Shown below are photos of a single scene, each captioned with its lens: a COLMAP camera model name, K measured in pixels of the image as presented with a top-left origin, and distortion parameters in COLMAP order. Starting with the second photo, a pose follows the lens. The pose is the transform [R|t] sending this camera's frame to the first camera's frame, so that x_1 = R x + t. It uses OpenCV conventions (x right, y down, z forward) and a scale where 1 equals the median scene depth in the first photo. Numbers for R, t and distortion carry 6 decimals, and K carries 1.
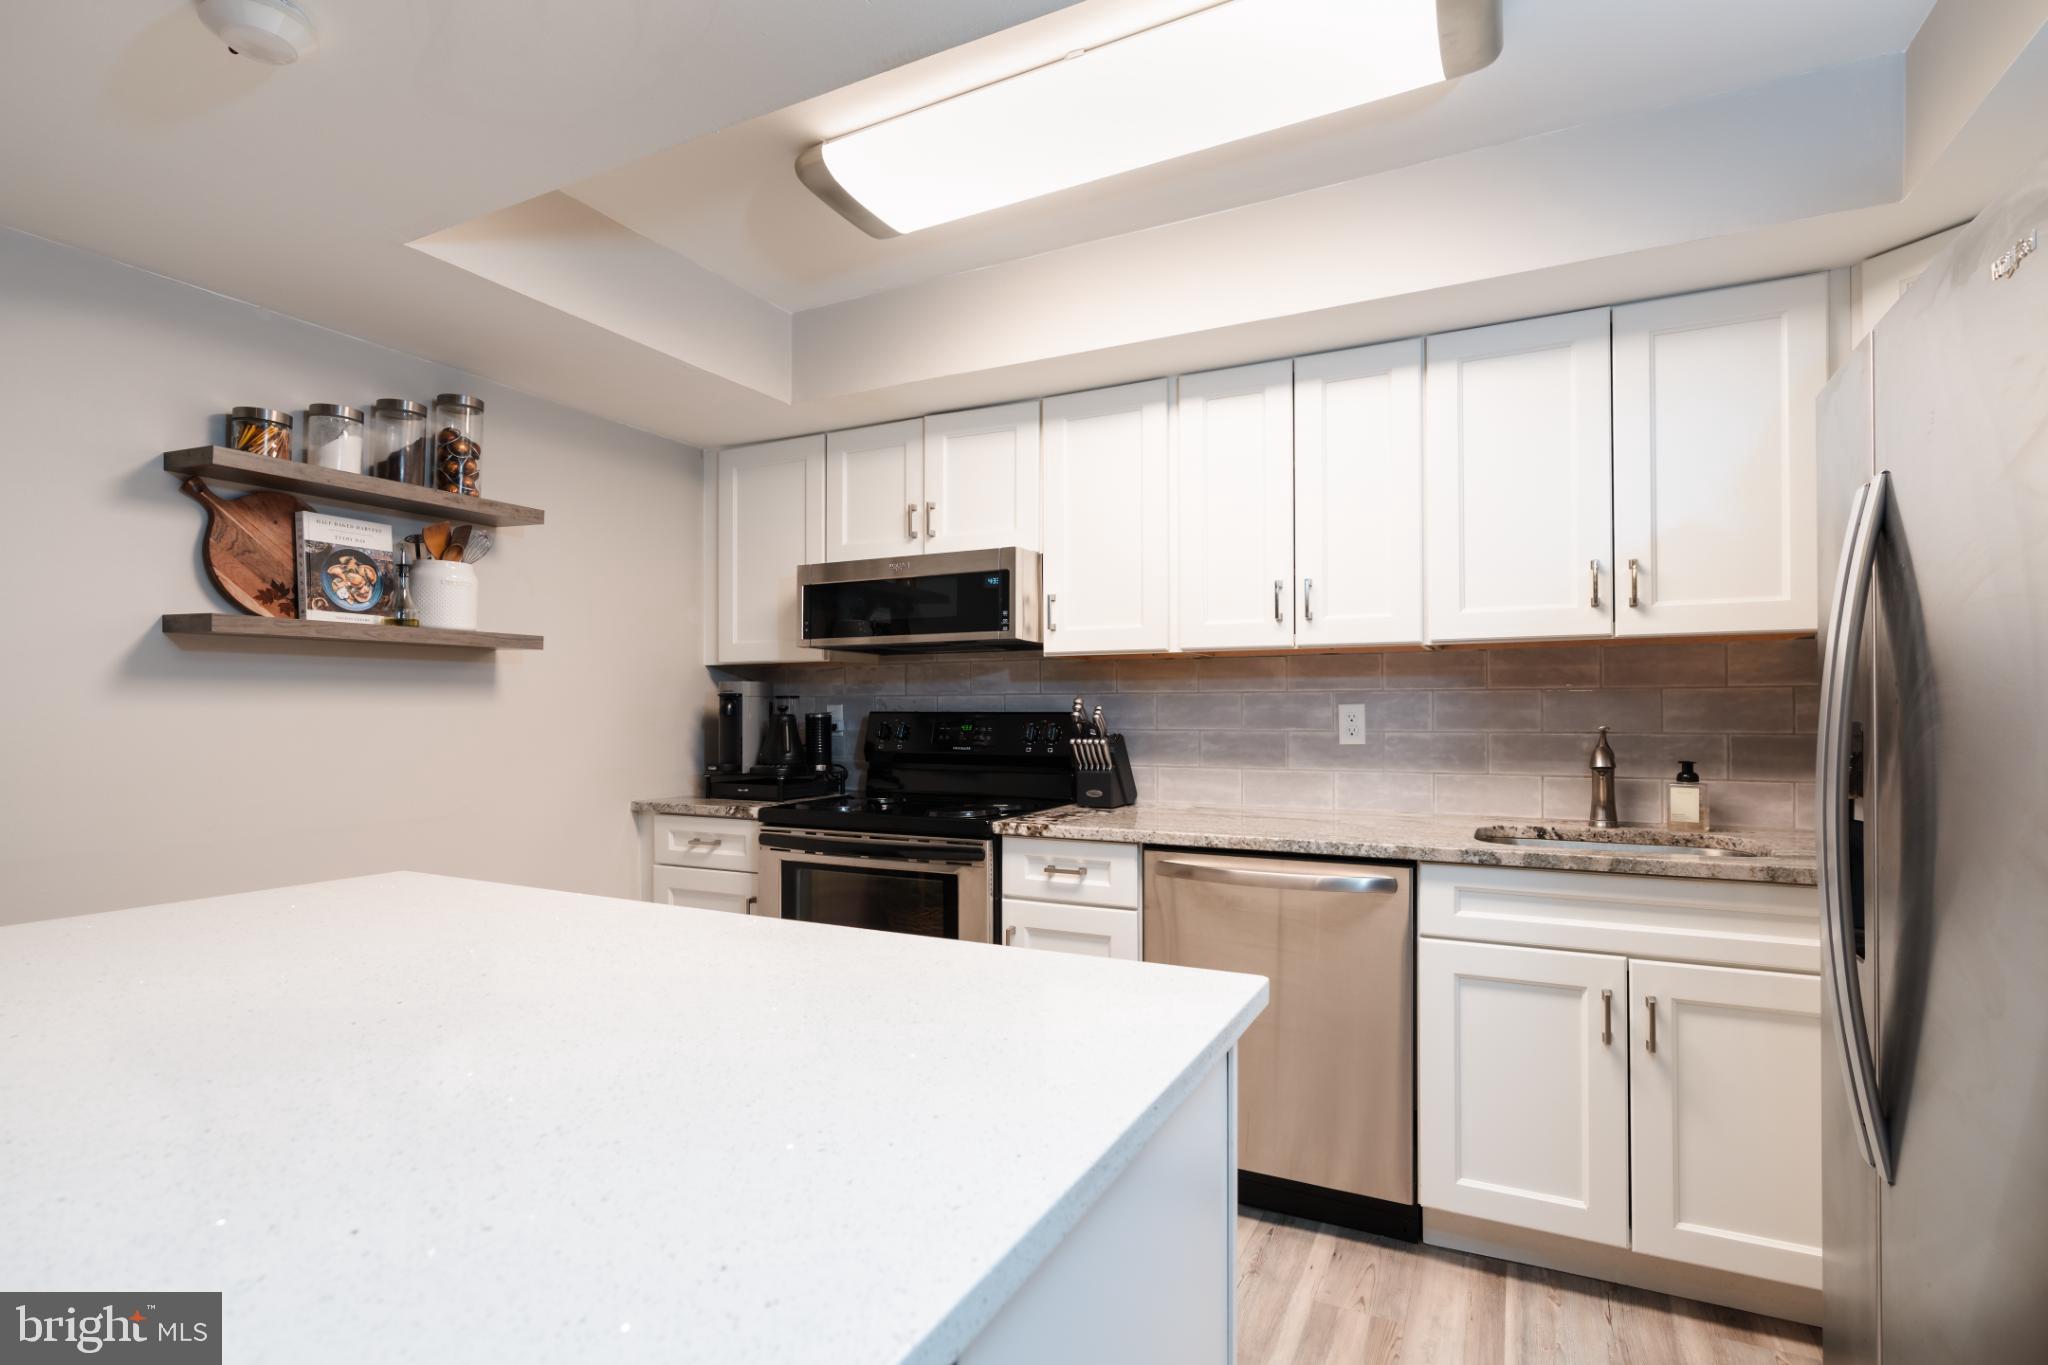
lens RADIAL K [[994.7, 0, 996.4], [0, 994.7, 722.3], [0, 0, 1]] dist [-0.026326, 0.000938]
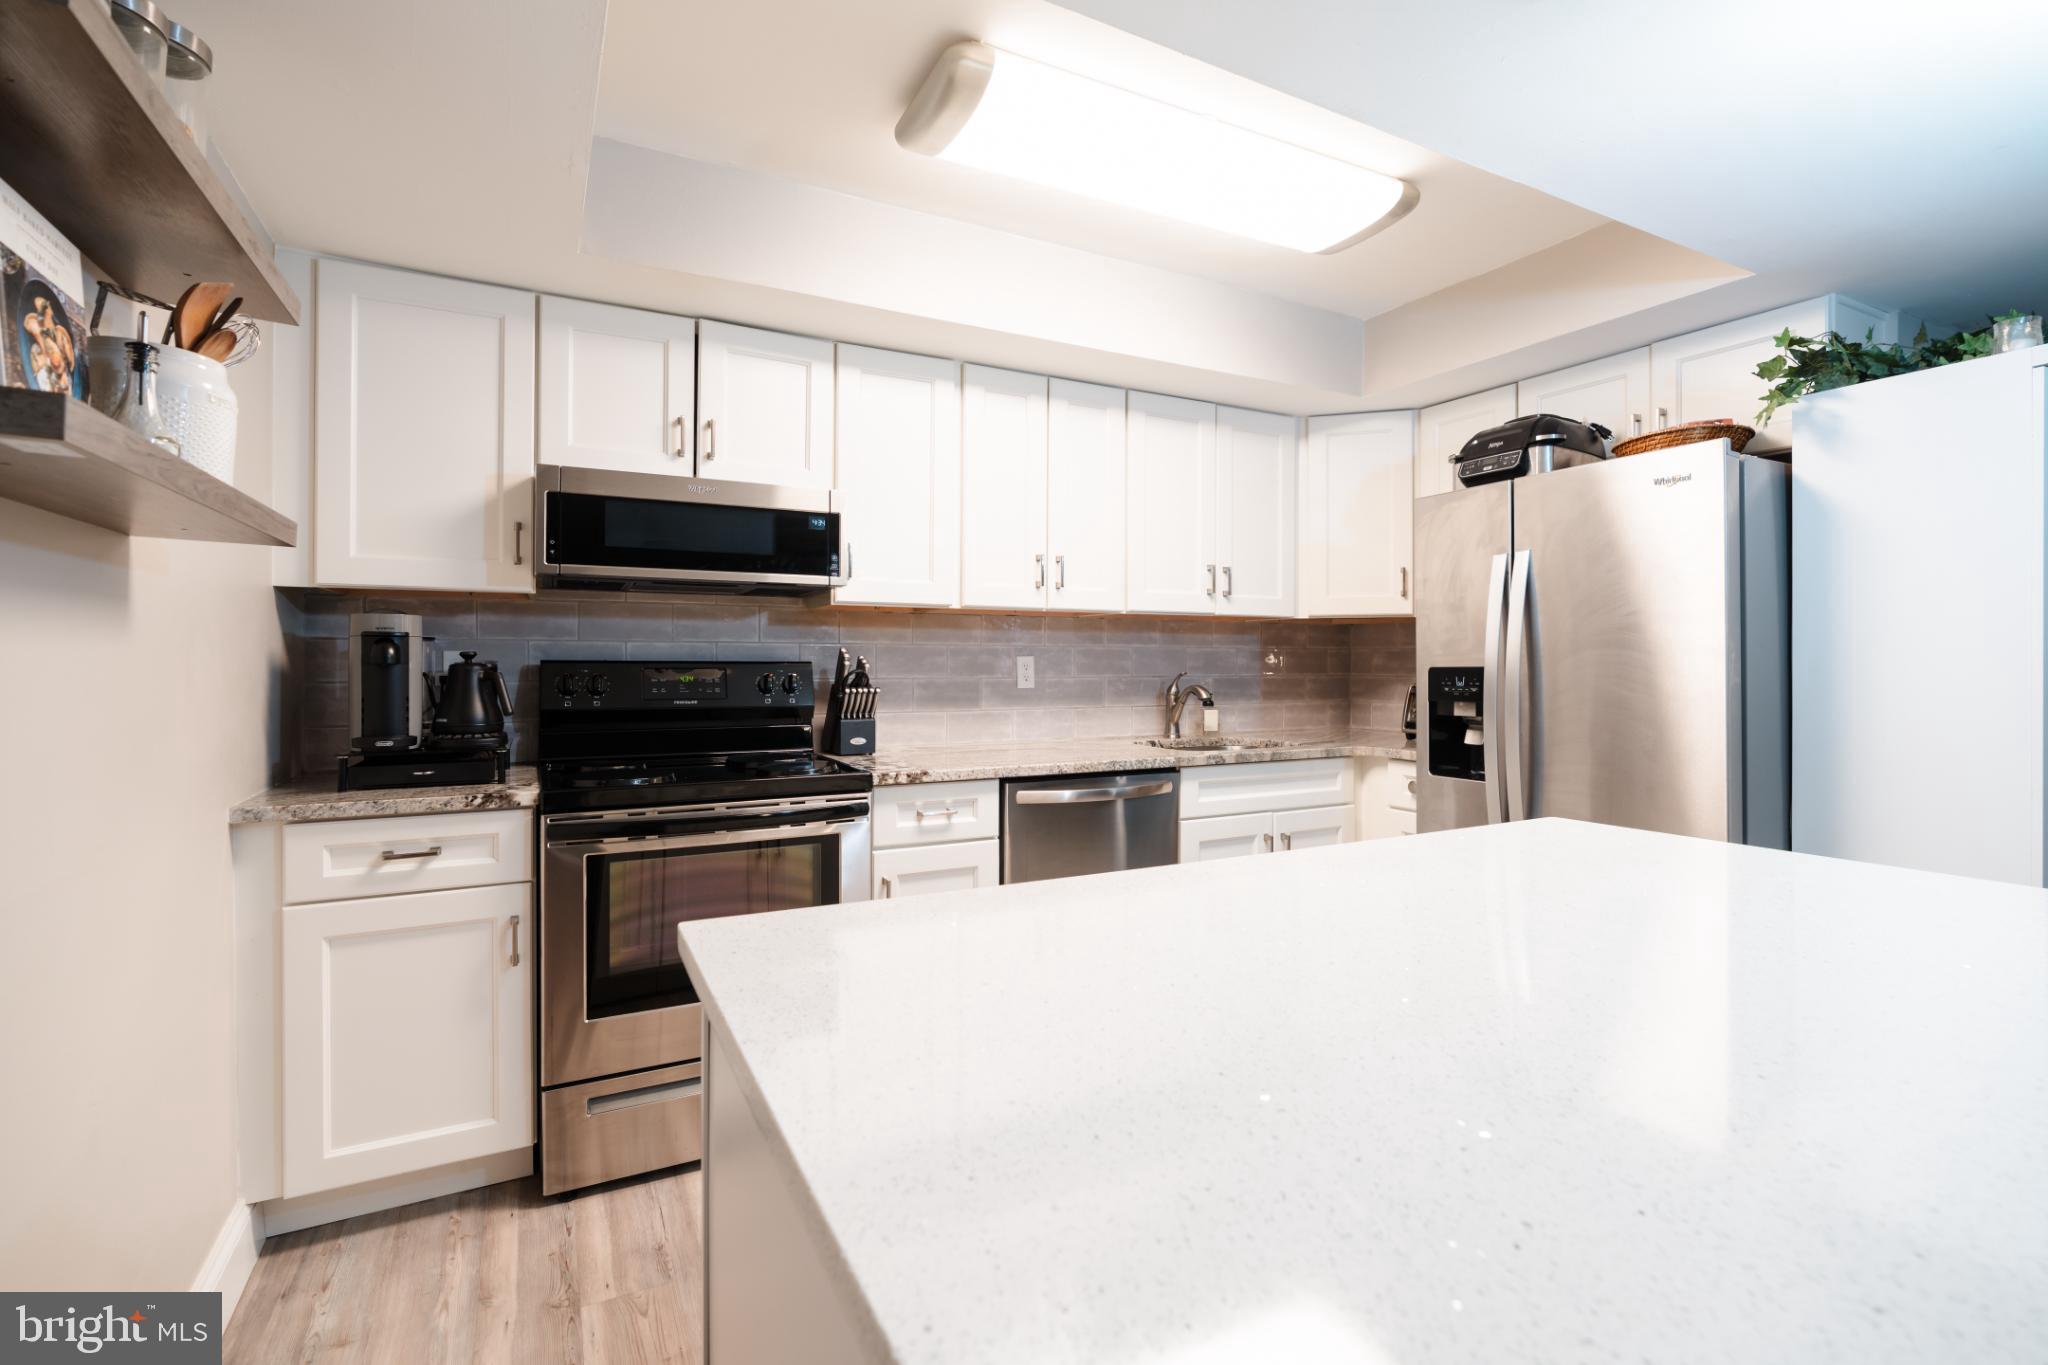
lens RADIAL K [[938.9, 0, 1020.3], [0, 938.9, 676.6], [0, 0, 1]] dist [-0.013765, 0.003842]
pose [[0.559691, -0.009132, 0.828651, -0.637517], [0.005326, 0.999958, 0.007422, -0.000963], [-0.828684, 0.000260, 0.559716, 0.339590]]
